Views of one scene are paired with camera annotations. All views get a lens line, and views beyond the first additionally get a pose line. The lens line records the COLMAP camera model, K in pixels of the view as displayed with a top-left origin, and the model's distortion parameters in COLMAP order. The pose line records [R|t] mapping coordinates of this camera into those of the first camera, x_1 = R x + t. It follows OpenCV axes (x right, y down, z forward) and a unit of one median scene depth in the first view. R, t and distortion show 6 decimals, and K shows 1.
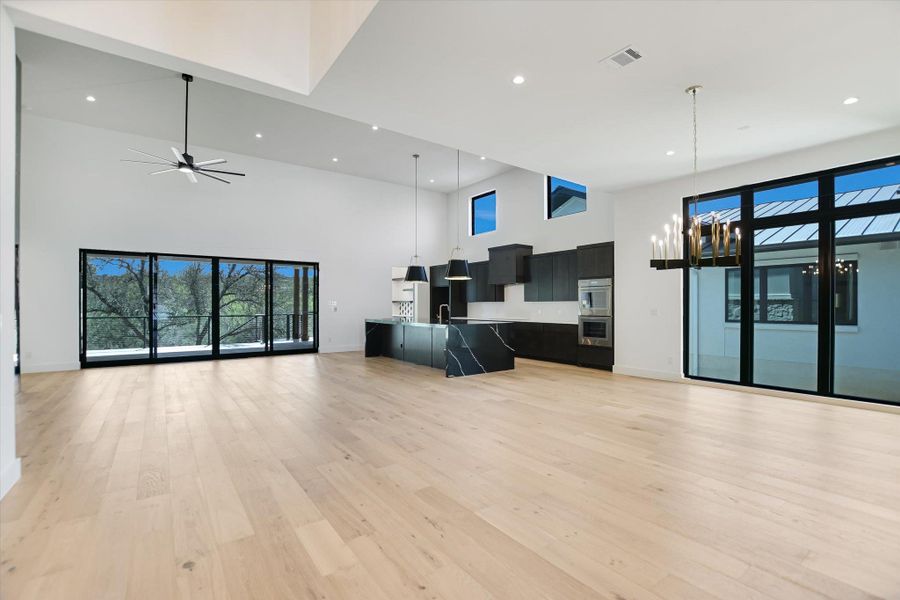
lens RADIAL K [[390.9, 0, 442.2], [0, 390.9, 303.9], [0, 0, 1]] dist [-0.033279, 0.000649]
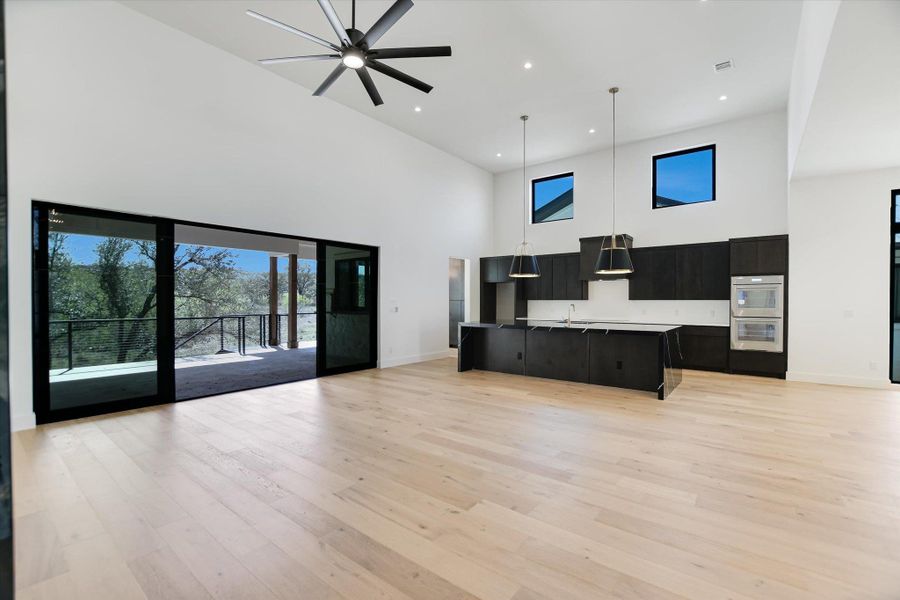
lens RADIAL K [[390.9, 0, 446.9], [0, 390.9, 299.6], [0, 0, 1]] dist [-0.033279, 0.000649]
pose [[0.964188, 0.004525, 0.265181, -0.401985], [-0.003574, 0.999985, -0.004071, -0.002672], [-0.265195, 0.002978, 0.964190, 0.257925]]
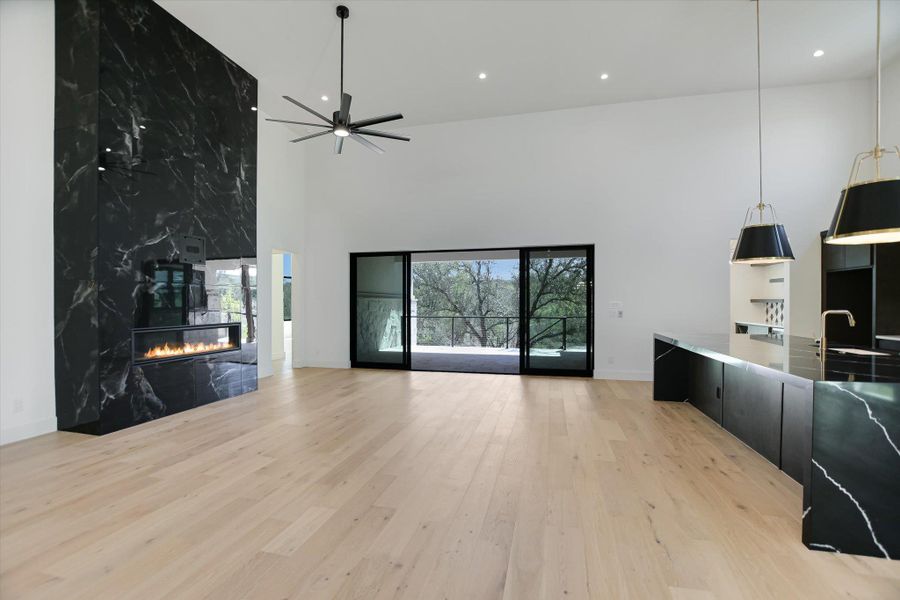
lens RADIAL K [[390.9, 0, 458.2], [0, 390.9, 307.1], [0, 0, 1]] dist [-0.033279, 0.000649]
pose [[0.649651, 0.008148, -0.760189, 0.042972], [0.002651, 0.999912, 0.012982, -0.006912], [0.760228, -0.010449, 0.649573, 0.399635]]
